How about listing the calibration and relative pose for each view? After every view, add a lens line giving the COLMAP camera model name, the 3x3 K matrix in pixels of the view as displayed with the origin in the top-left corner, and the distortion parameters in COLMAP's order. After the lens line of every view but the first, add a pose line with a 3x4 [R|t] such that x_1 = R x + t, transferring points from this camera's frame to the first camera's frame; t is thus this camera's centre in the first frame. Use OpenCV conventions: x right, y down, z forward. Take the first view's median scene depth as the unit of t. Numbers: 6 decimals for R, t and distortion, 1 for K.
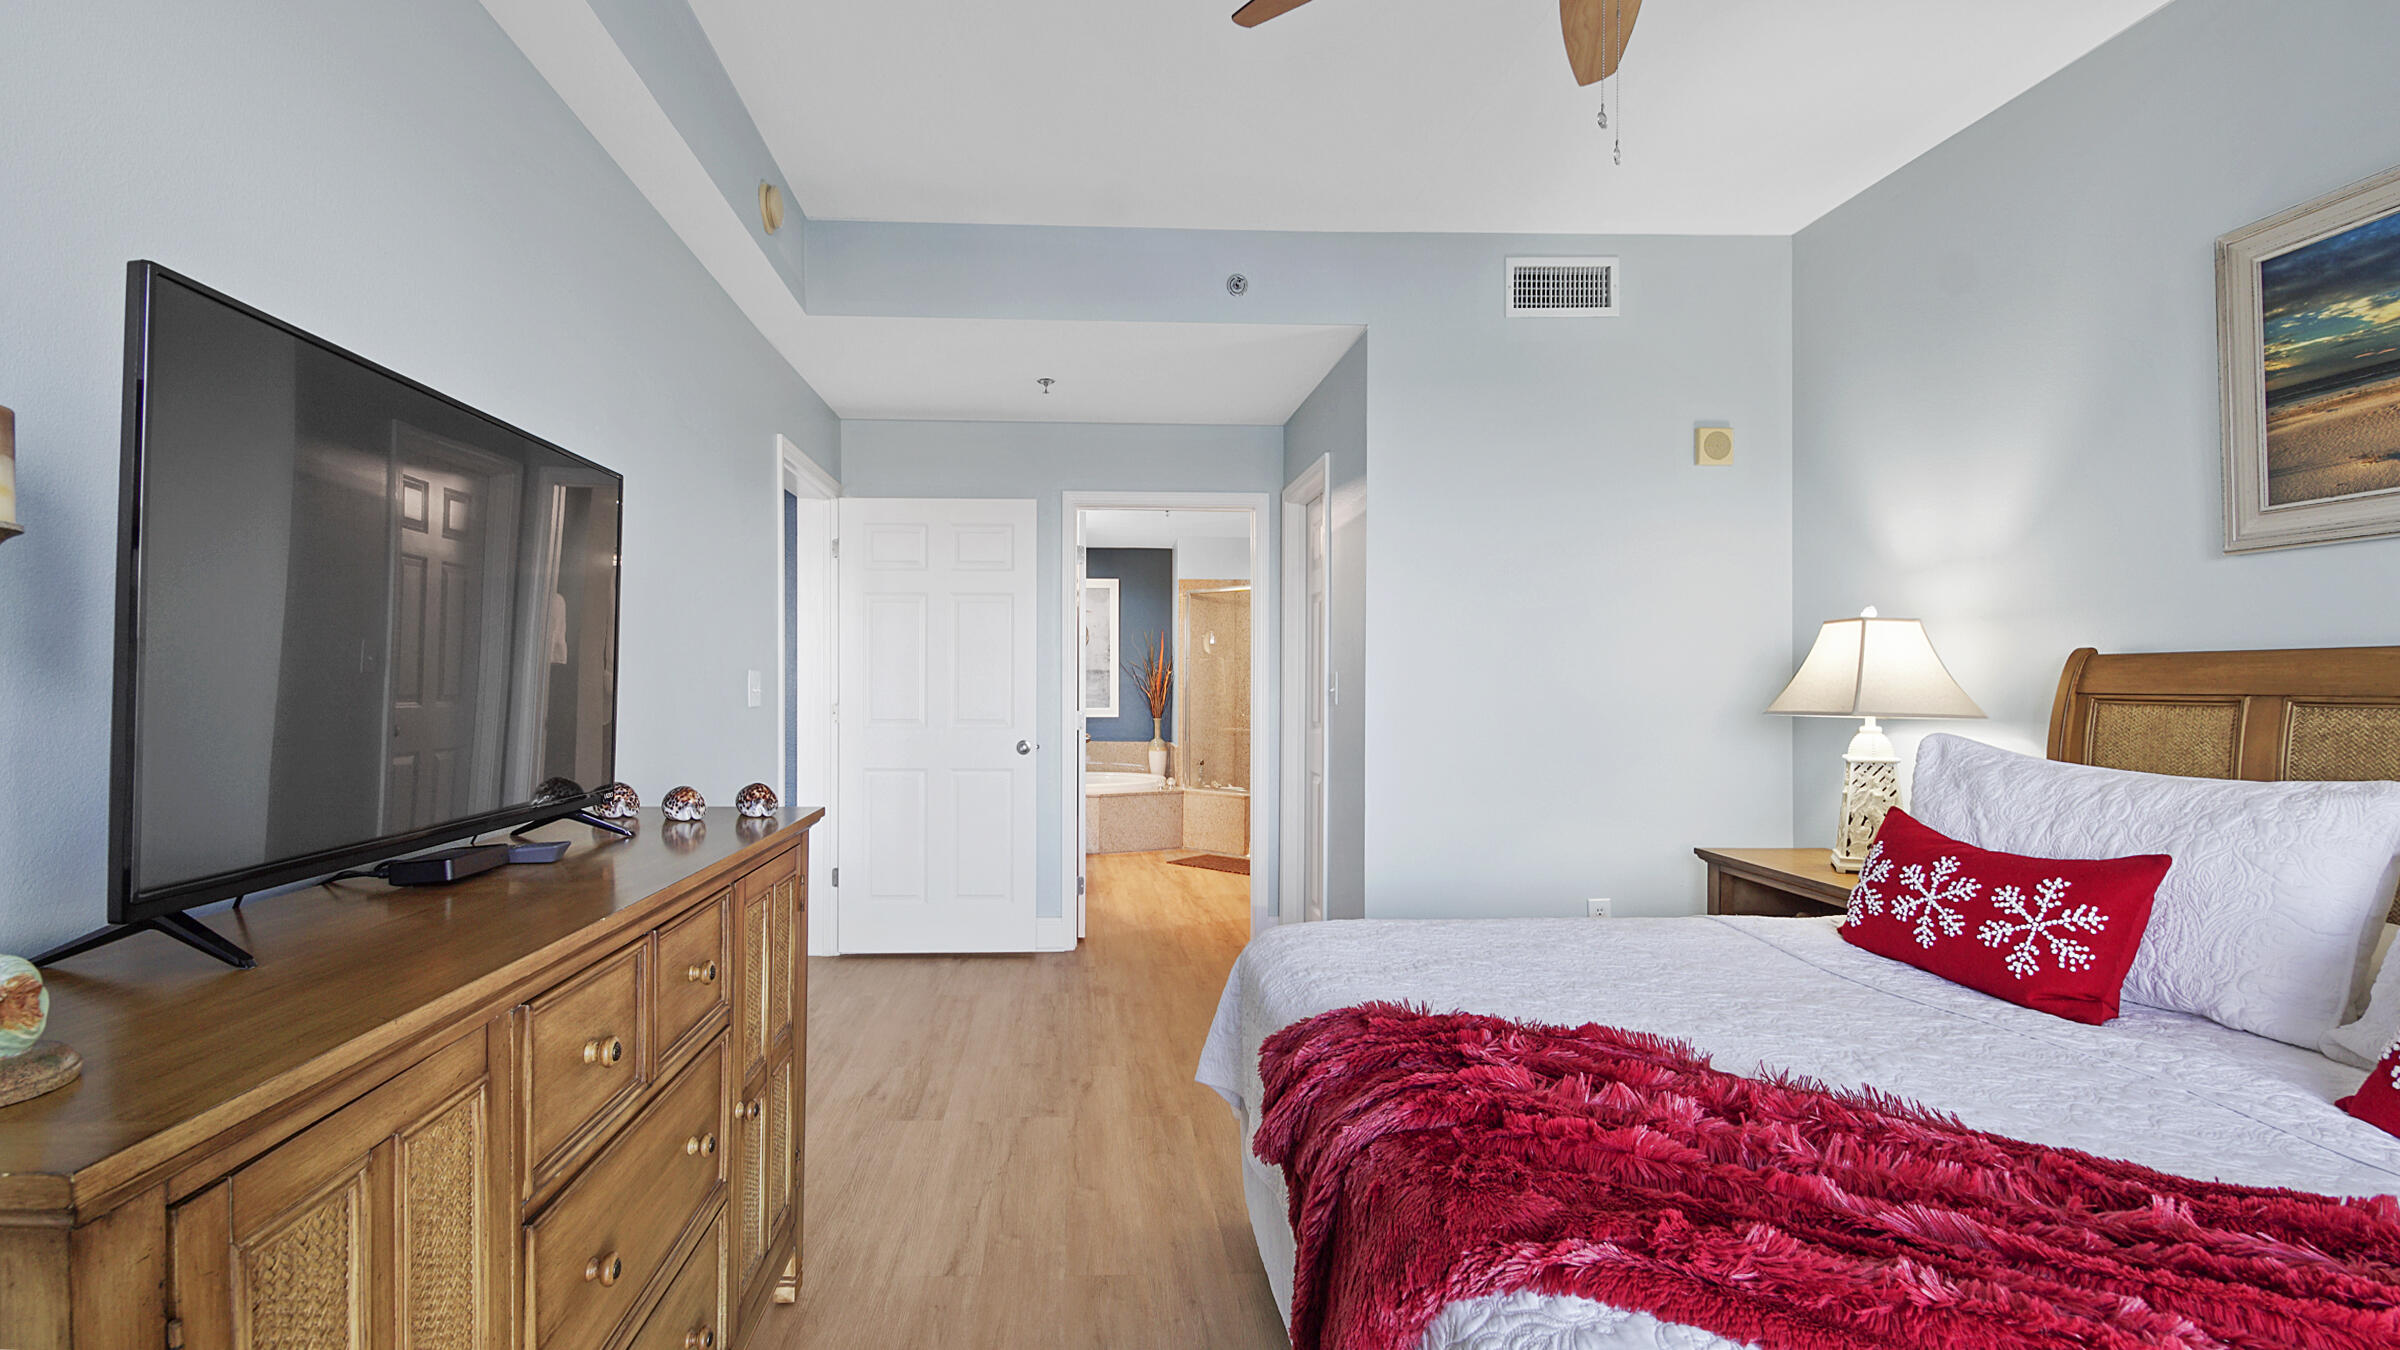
lens RADIAL K [[1074.2, 0, 1196.9], [0, 1074.2, 710.5], [0, 0, 1]] dist [0.000524, -0.000024]
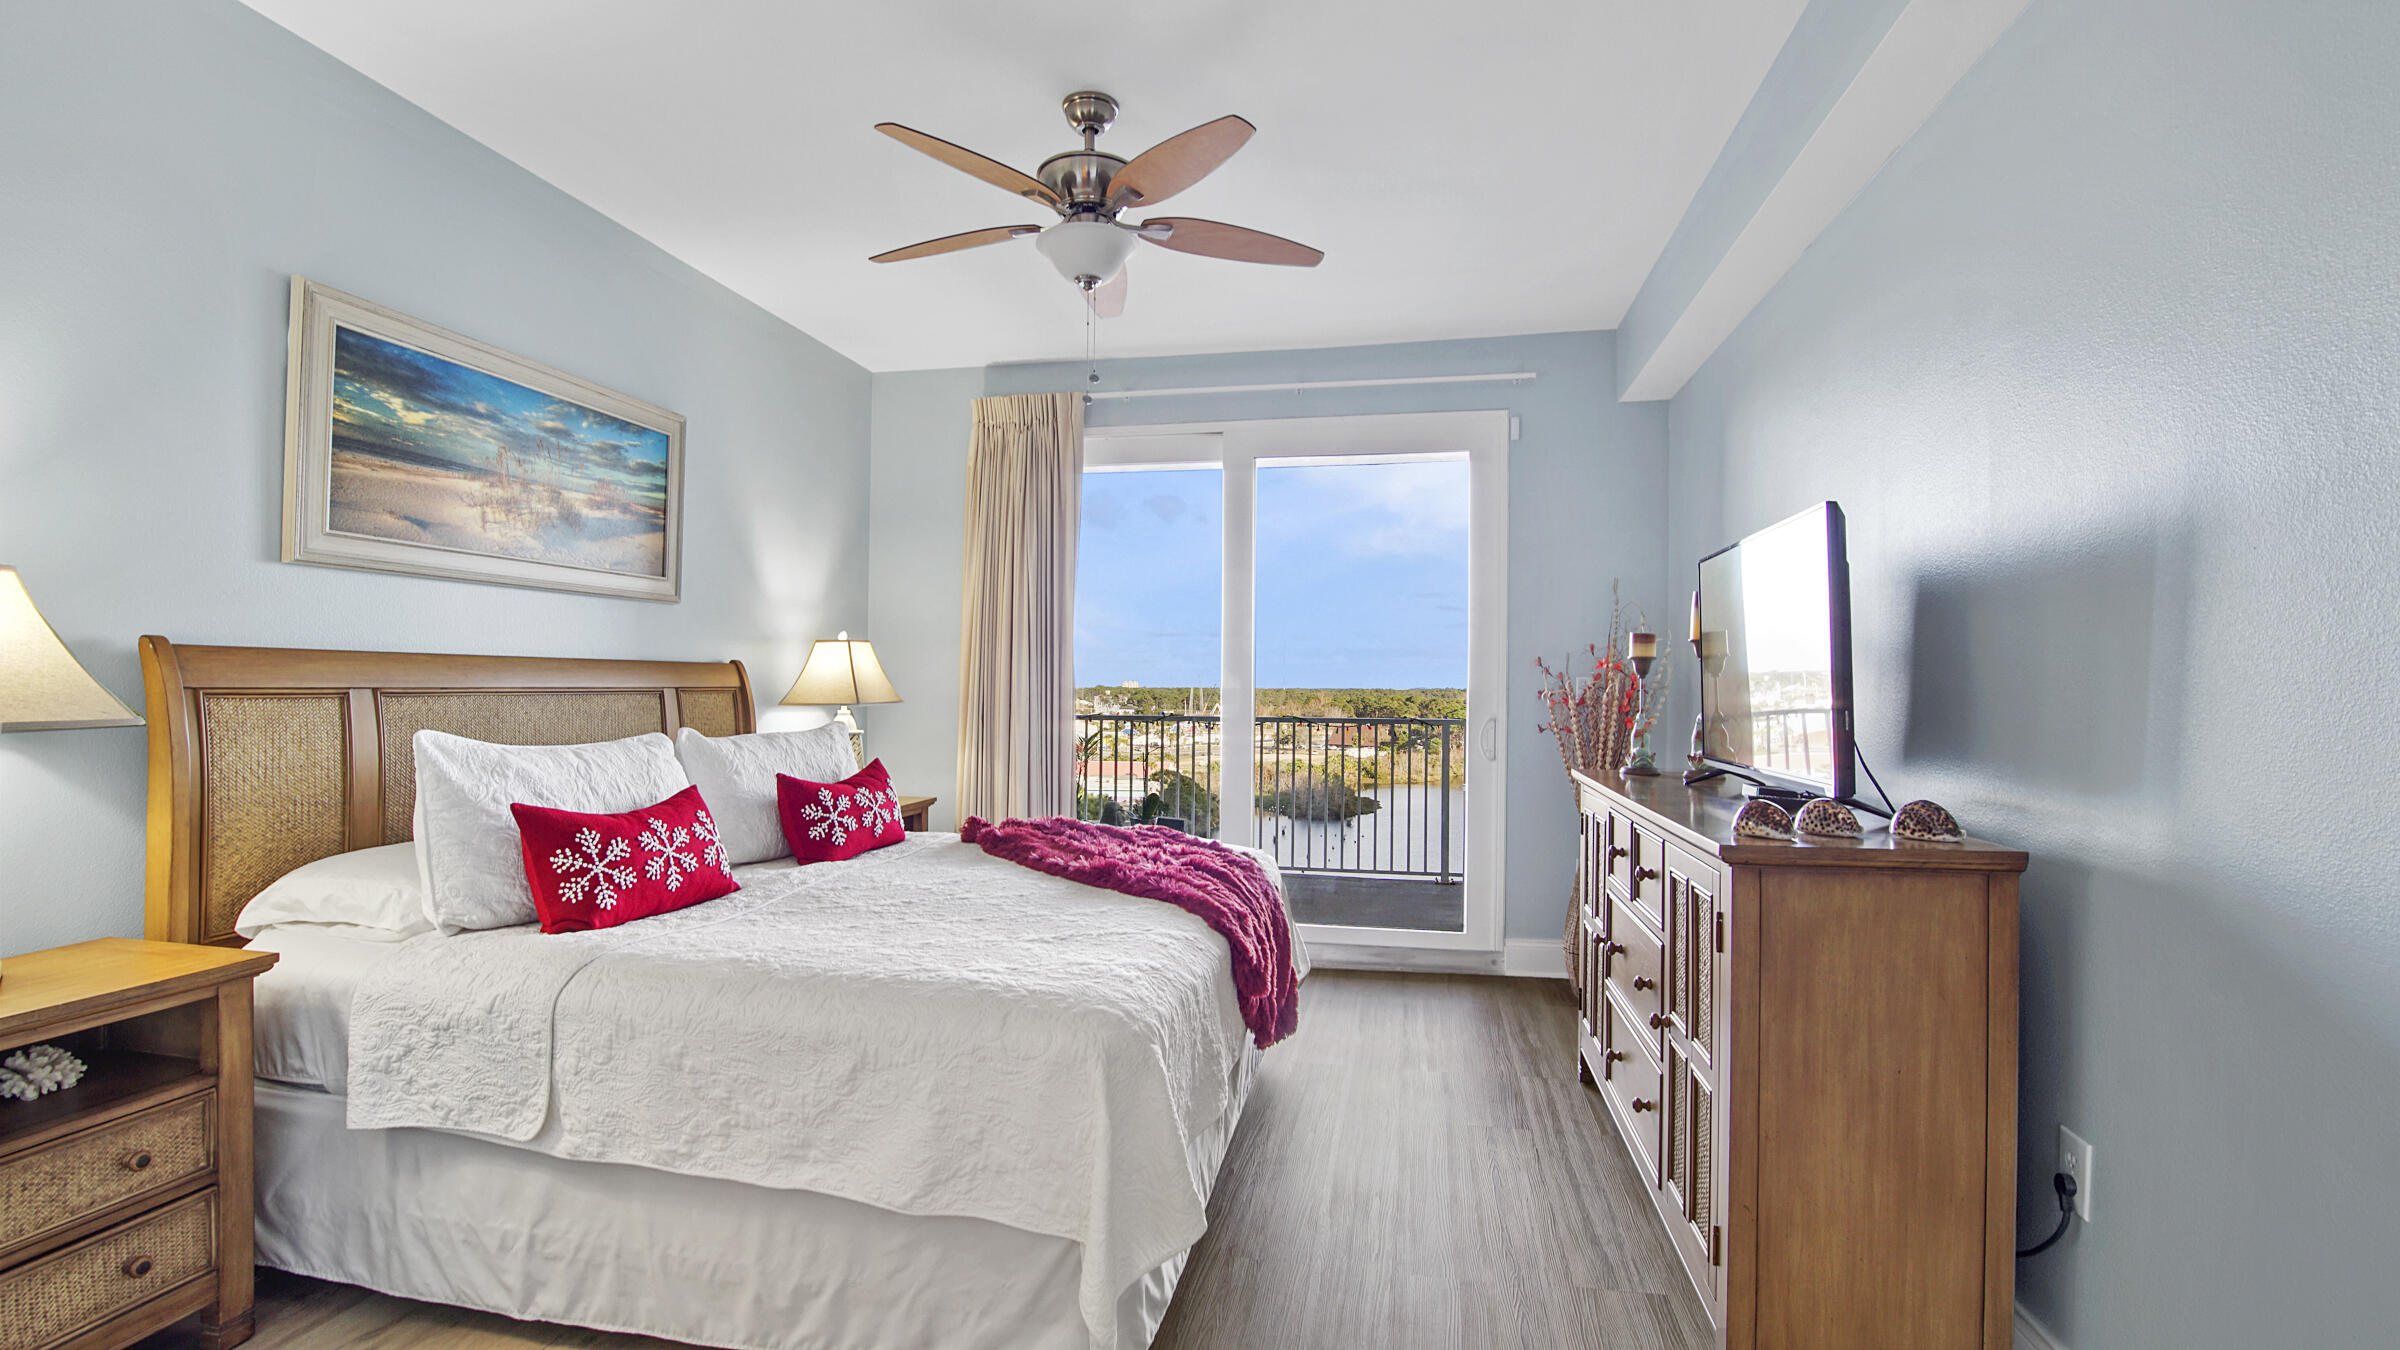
lens RADIAL K [[1074.2, 0, 1196.9], [0, 1074.2, 710.5], [0, 0, 1]] dist [0.000524, -0.000024]
pose [[-0.946107, -0.026820, 0.322741, -0.312543], [-0.014472, 0.999071, 0.040600, -0.054366], [-0.323530, 0.033741, -0.945616, 1.884830]]
